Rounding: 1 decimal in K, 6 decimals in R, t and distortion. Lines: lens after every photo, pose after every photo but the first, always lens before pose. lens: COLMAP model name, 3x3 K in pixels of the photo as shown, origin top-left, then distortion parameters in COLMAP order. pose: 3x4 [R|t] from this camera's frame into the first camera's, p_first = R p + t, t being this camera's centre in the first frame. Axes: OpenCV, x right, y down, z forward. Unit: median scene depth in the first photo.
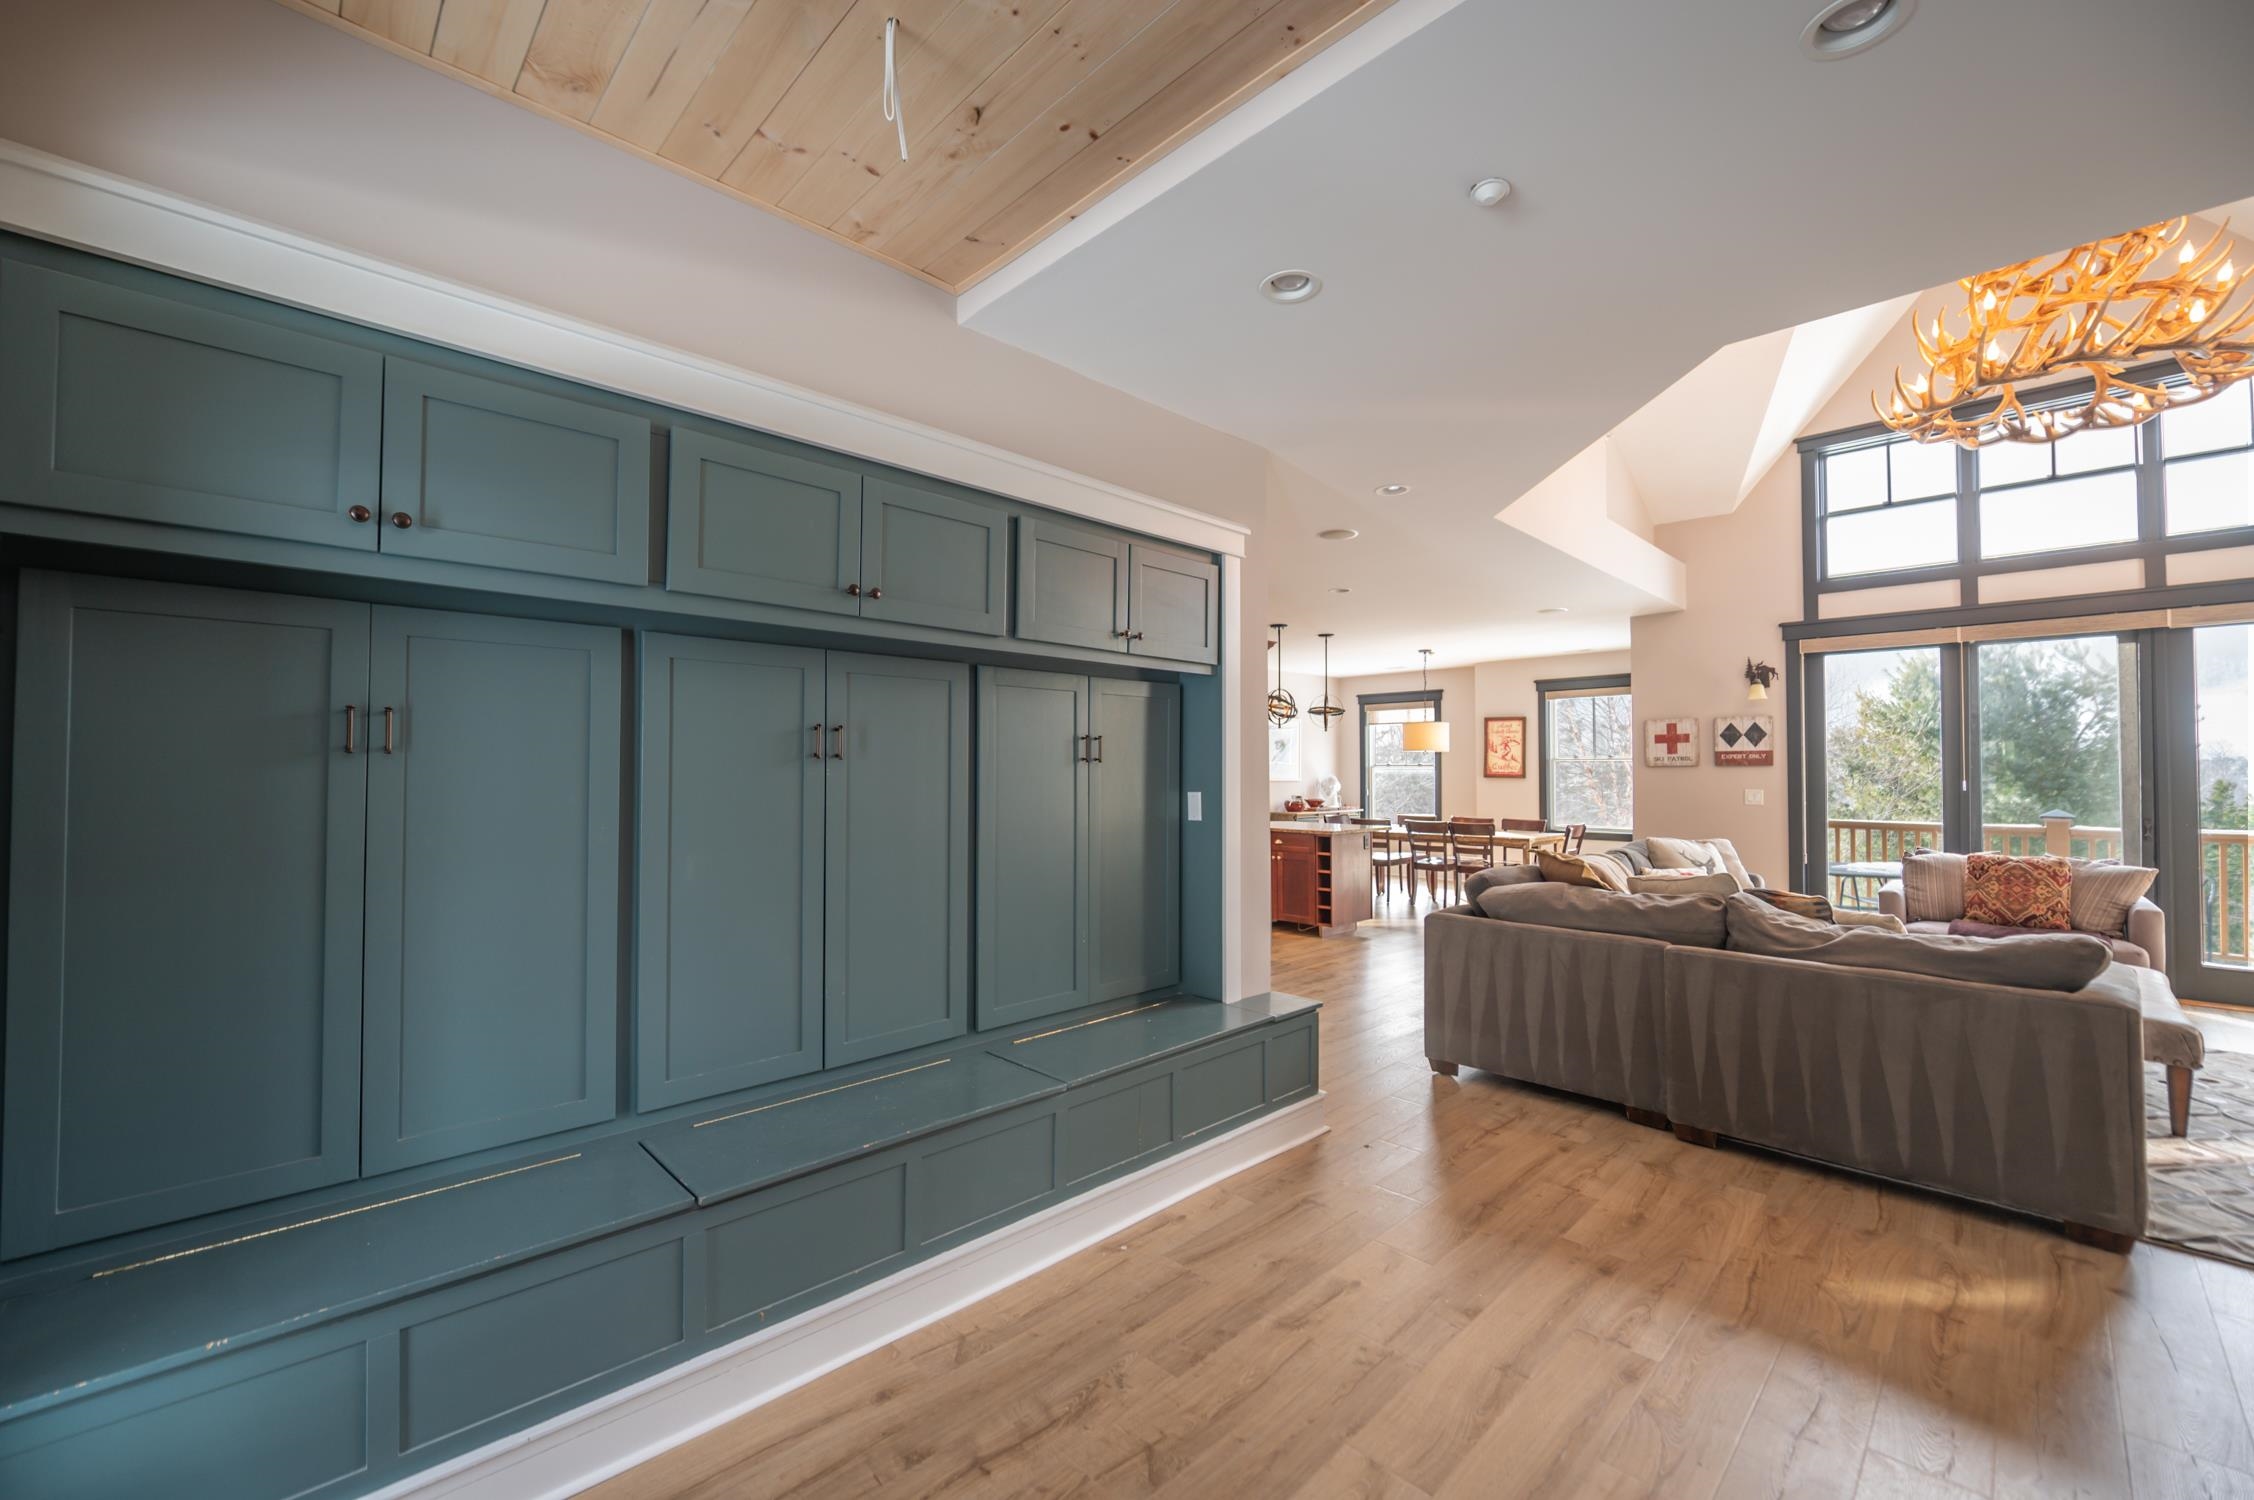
lens RADIAL K [[891.7, 0, 1132.9], [0, 891.7, 753.6], [0, 0, 1]] dist [-0.004348, -0.001187]
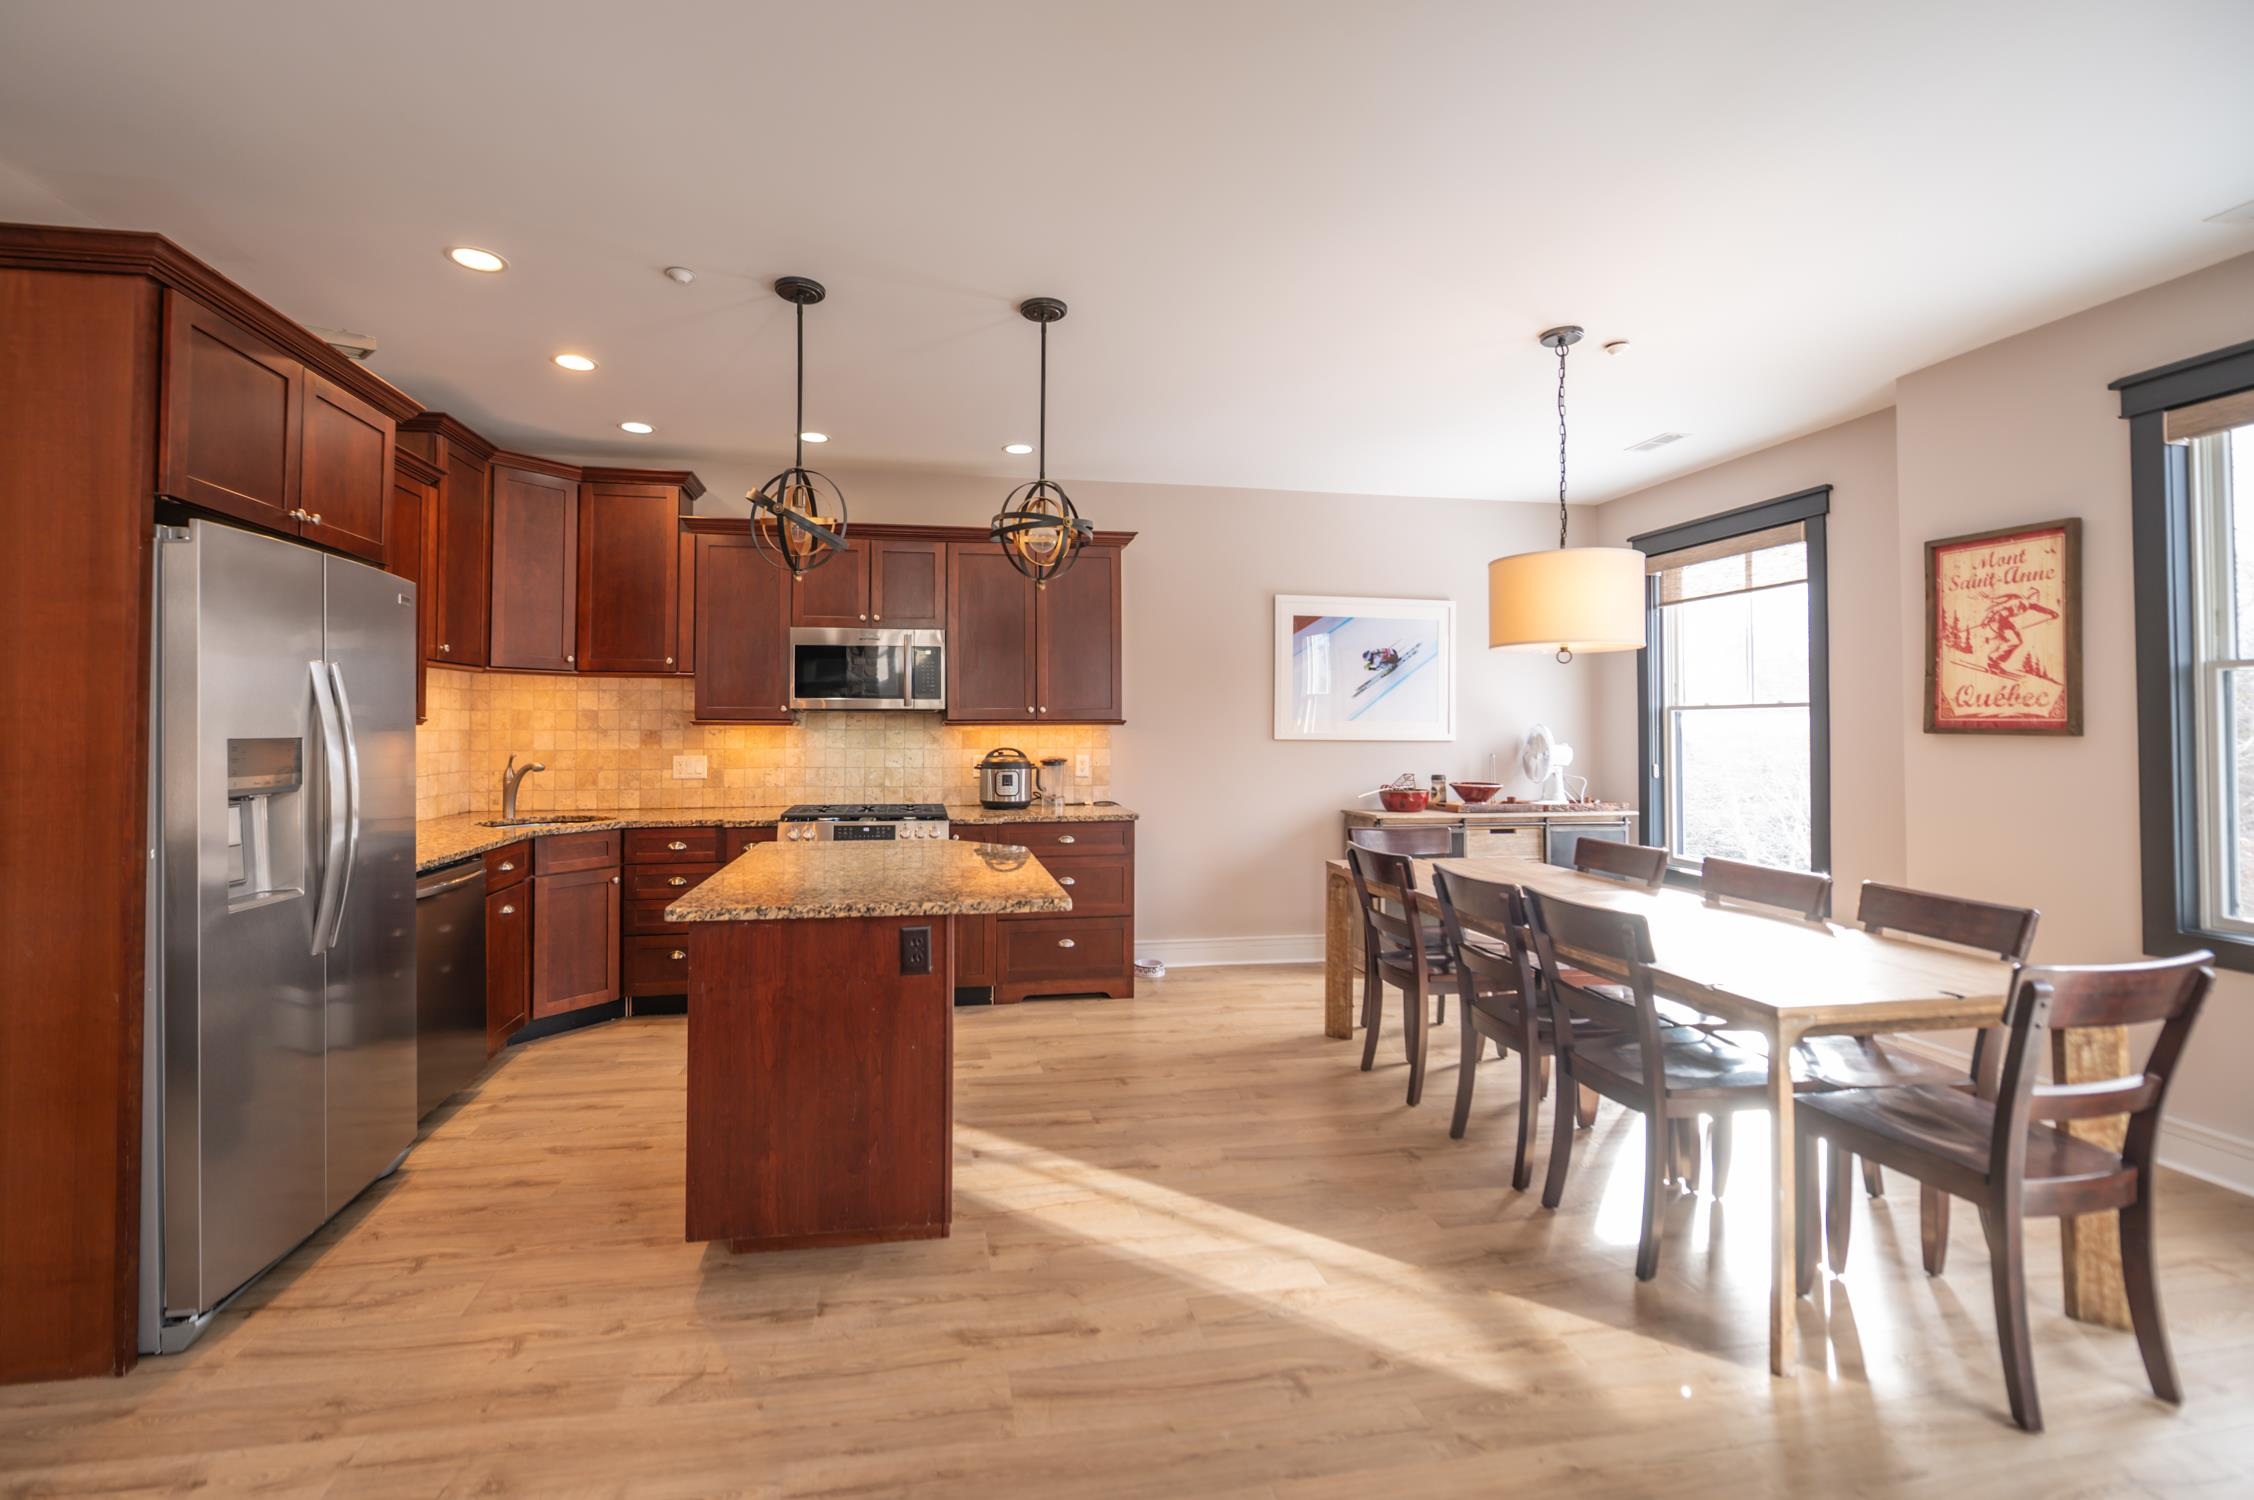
lens RADIAL K [[954.1, 0, 1068.7], [0, 954.1, 711.9], [0, 0, 1]] dist [-0.007818, -0.000346]
pose [[0.792405, -0.014707, -0.609819, 0.530113], [0.018120, 0.999836, -0.000567, 0.020670], [0.609727, -0.010601, 0.792541, 0.814437]]
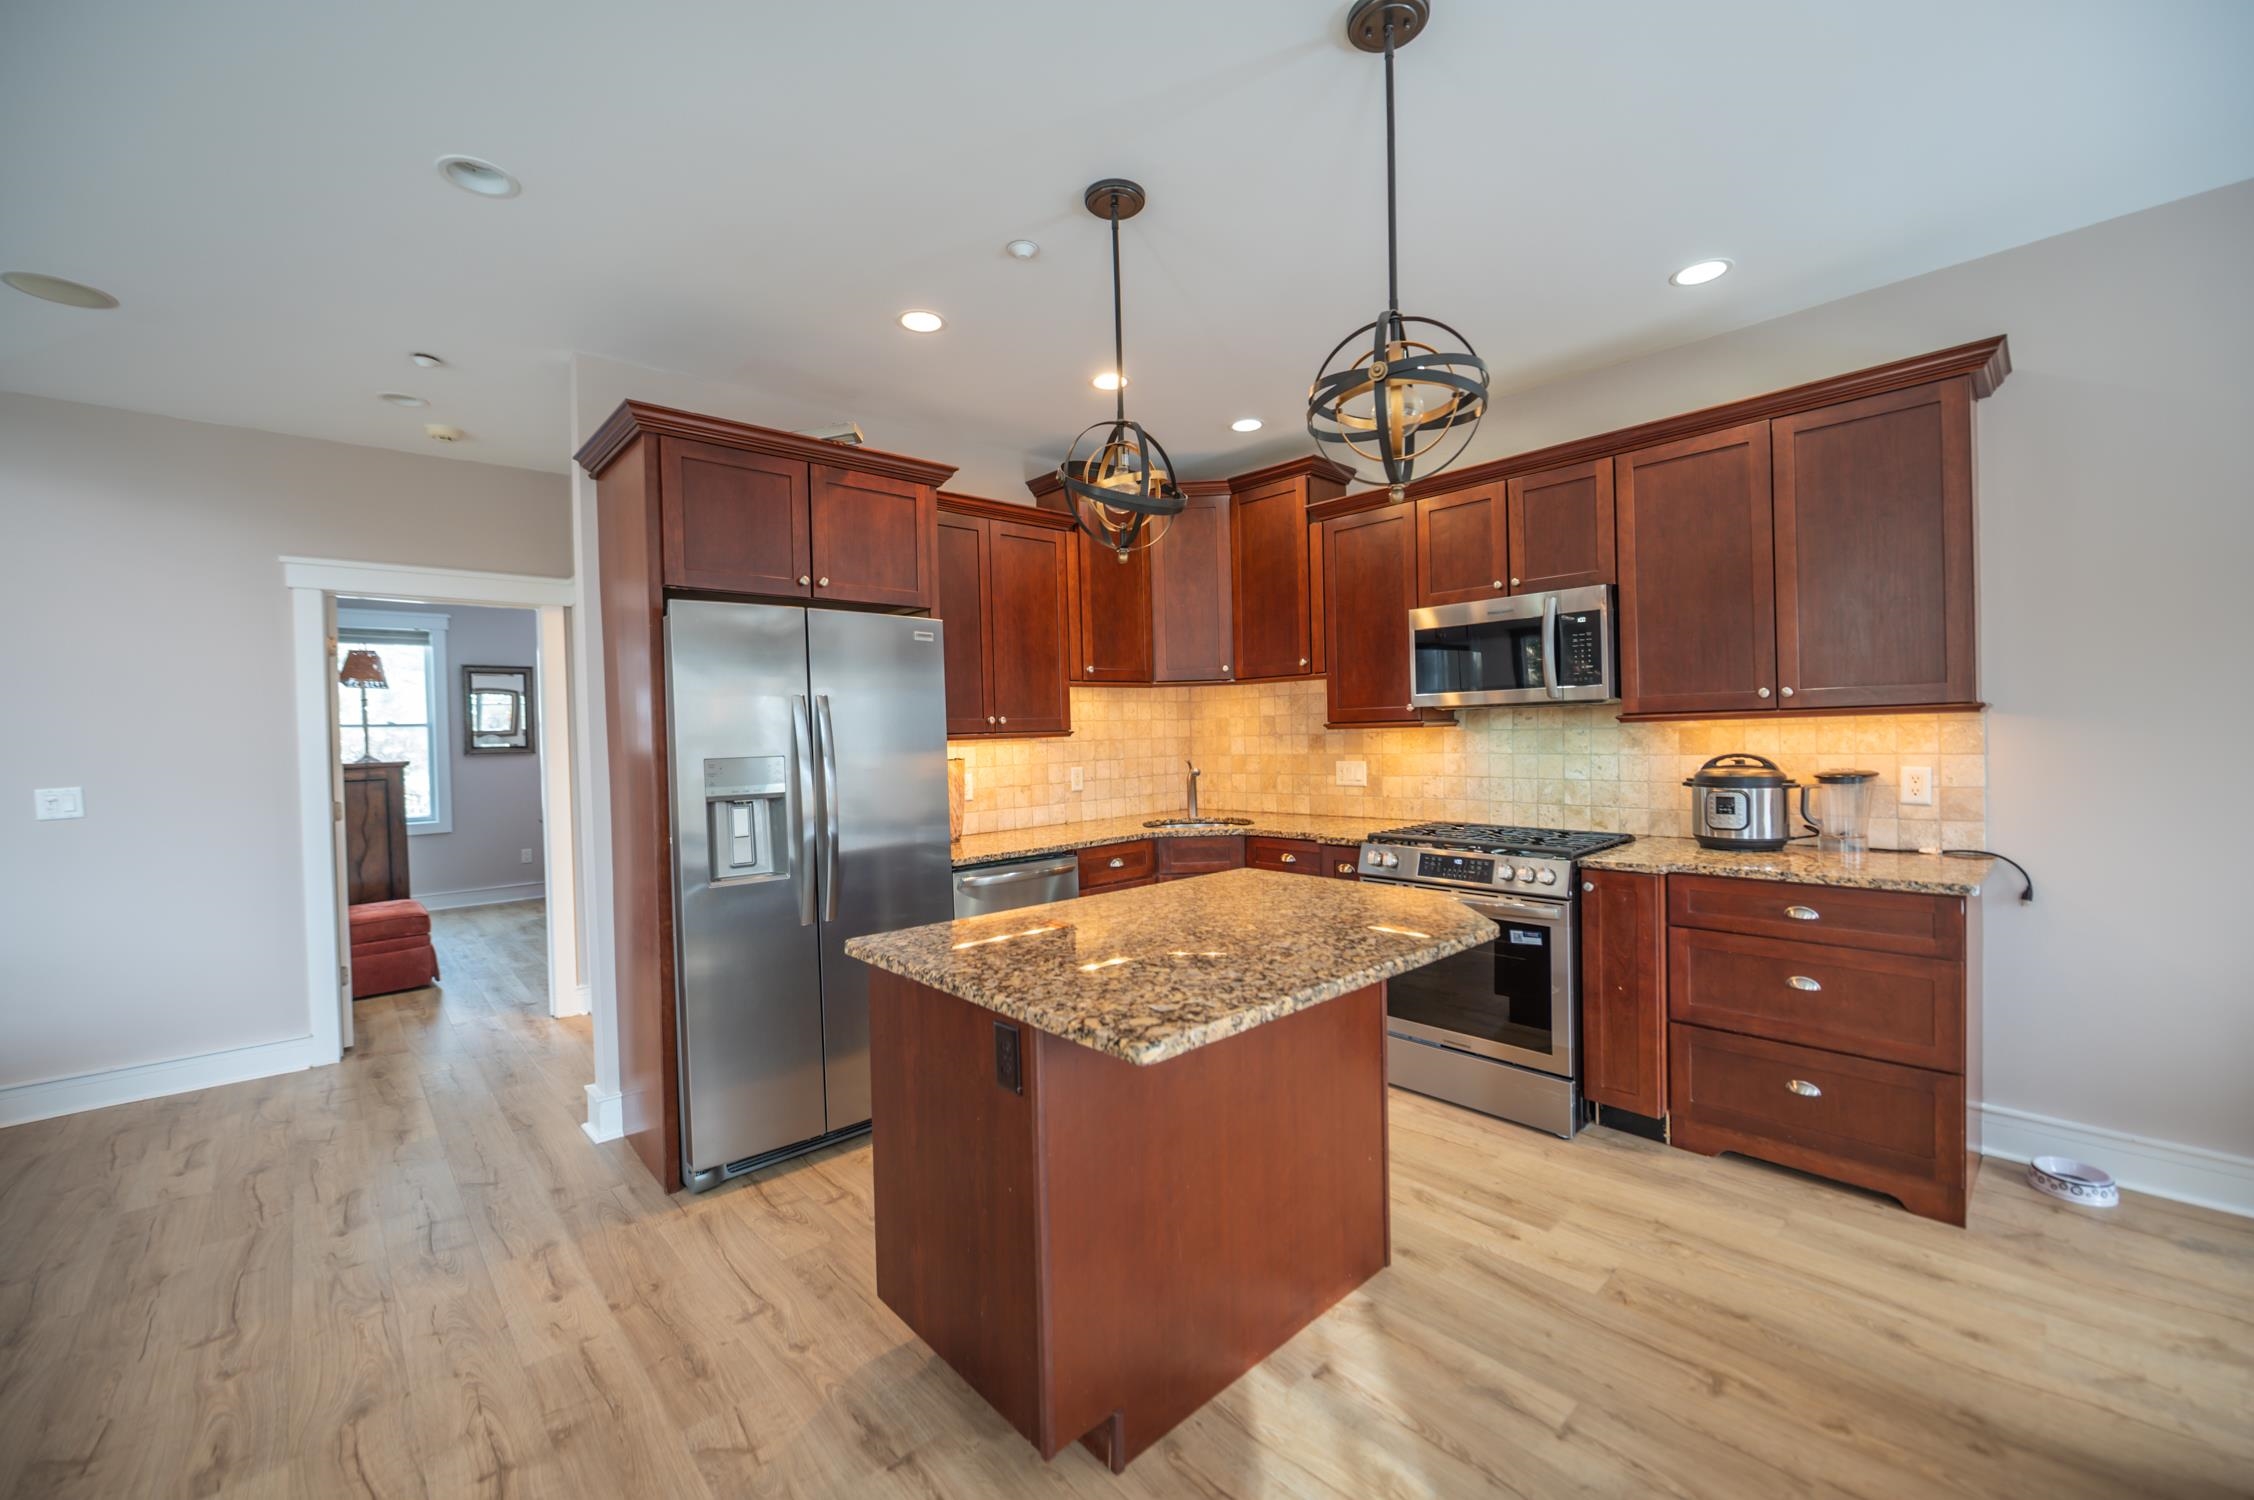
lens RADIAL K [[891.7, 0, 1123.4], [0, 891.7, 750.8], [0, 0, 1]] dist [-0.004348, -0.001187]
pose [[-0.071970, 0.016419, -0.997272, 0.503603], [0.049625, 0.998685, 0.012861, 0.024636], [0.996172, -0.048564, -0.072690, 1.080986]]
